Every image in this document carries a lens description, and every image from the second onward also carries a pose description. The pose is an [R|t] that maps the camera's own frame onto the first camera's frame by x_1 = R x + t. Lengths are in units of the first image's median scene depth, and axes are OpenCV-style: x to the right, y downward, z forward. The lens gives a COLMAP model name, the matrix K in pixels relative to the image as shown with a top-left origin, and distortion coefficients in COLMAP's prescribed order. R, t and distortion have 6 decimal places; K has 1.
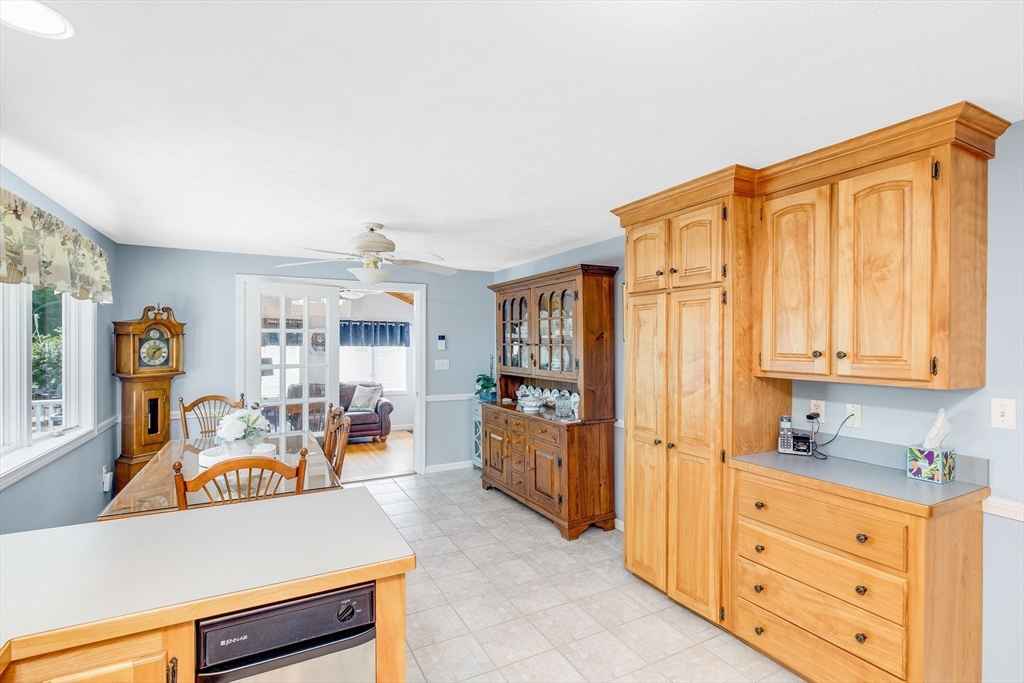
lens RADIAL K [[490.8, 0, 519.5], [0, 490.8, 344.8], [0, 0, 1]] dist [0.002591, 0.000198]
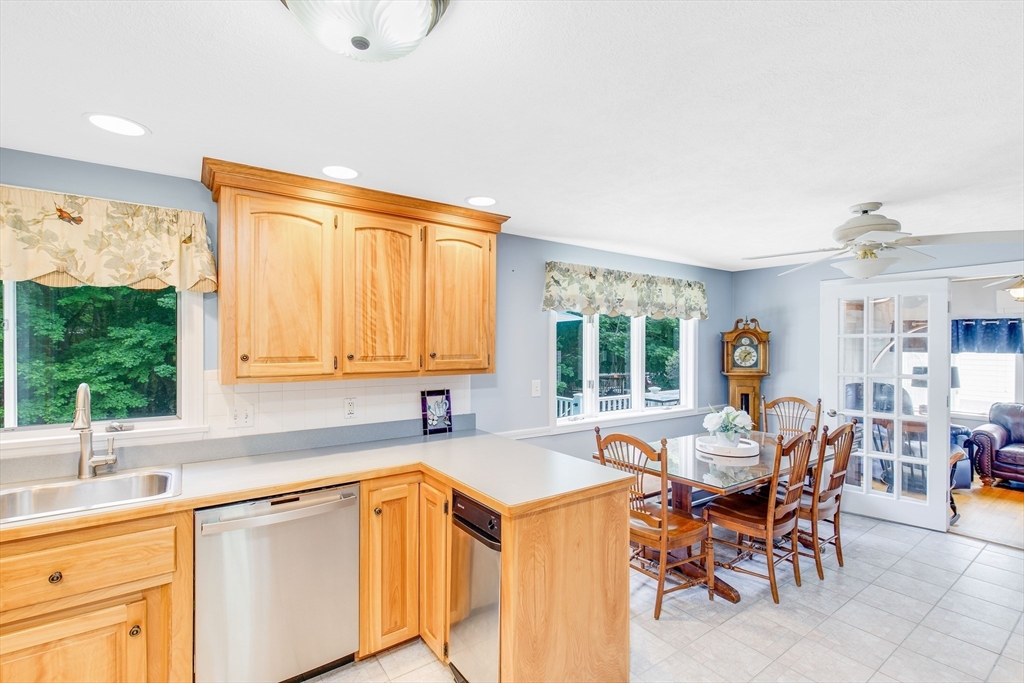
lens RADIAL K [[470.1, 0, 515.9], [0, 470.1, 344.4], [0, 0, 1]] dist [0.000203, 0.001670]
pose [[0.138995, -0.003546, -0.990287, 0.334504], [-0.007327, 0.999963, -0.004609, -0.004142], [0.990266, 0.007897, 0.138964, 0.261799]]
